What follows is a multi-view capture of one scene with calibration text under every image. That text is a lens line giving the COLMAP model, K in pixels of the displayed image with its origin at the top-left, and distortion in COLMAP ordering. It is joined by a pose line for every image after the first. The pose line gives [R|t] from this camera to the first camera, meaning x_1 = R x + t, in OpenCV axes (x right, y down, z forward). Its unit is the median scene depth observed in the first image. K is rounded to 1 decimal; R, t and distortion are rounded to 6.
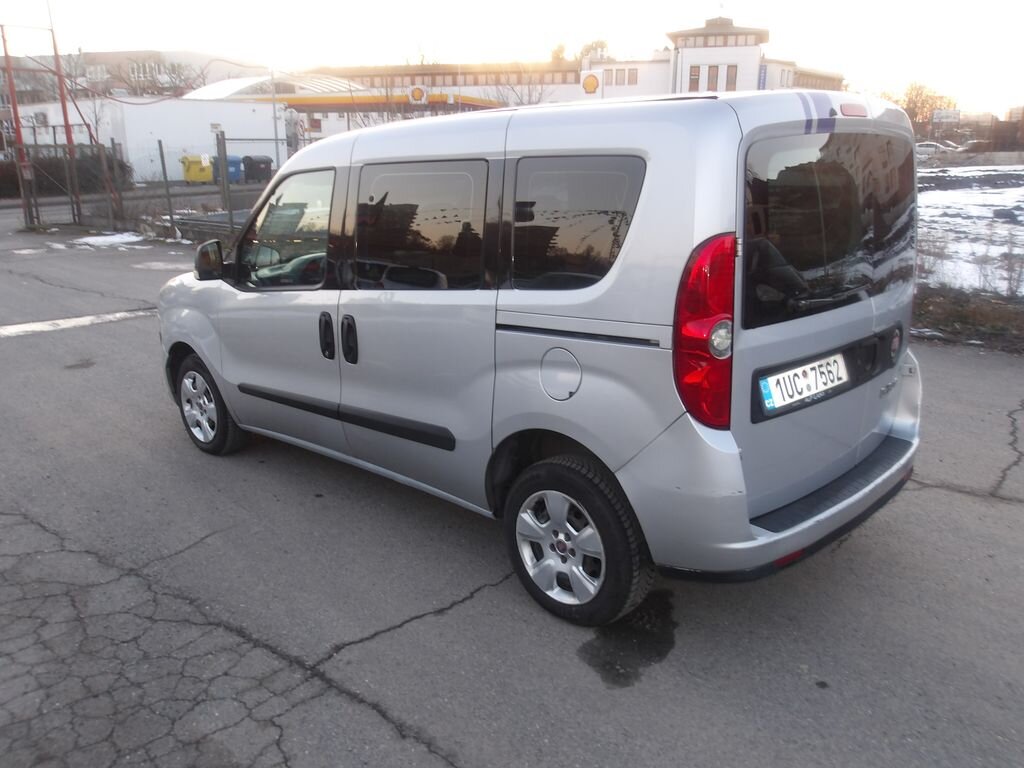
lens RADIAL K [[865.5, 0, 512.0], [0, 865.5, 384.0], [0, 0, 1]] dist [0.004108, -0.001920]
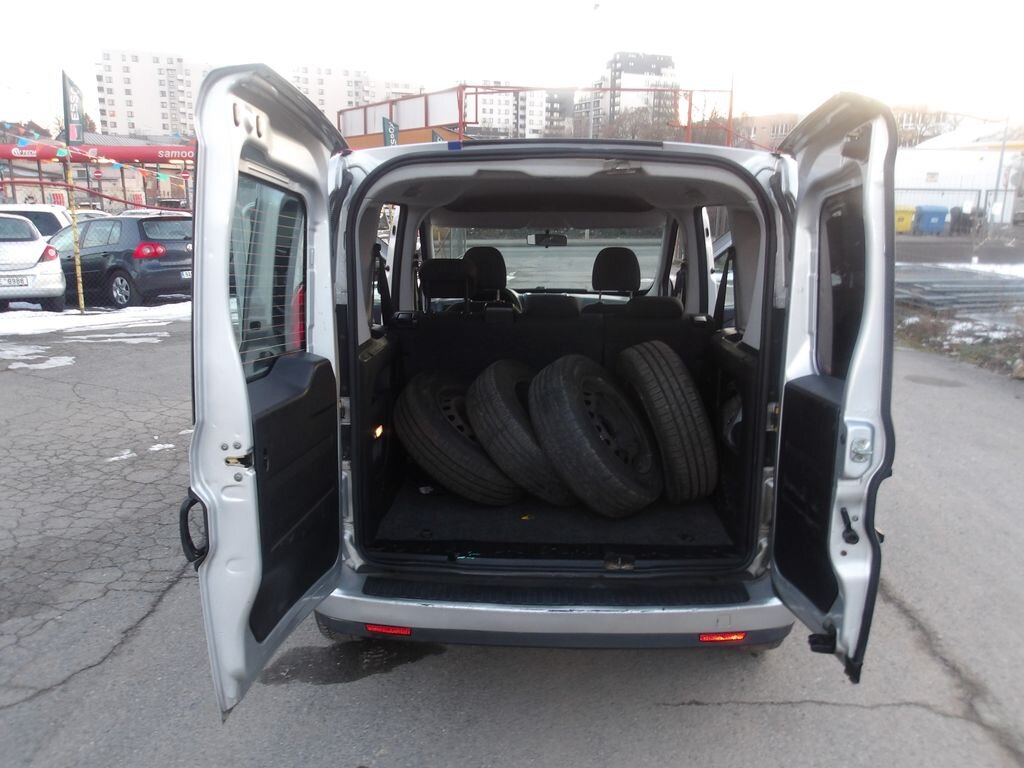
lens RADIAL K [[870.5, 0, 512.0], [0, 870.5, 384.0], [0, 0, 1]] dist [-0.005192, -0.004660]
pose [[0.671347, 0.170903, -0.721170, 0.901643], [-0.209561, 0.977115, 0.036474, -0.103854], [0.710899, 0.126642, 0.691797, 0.355564]]
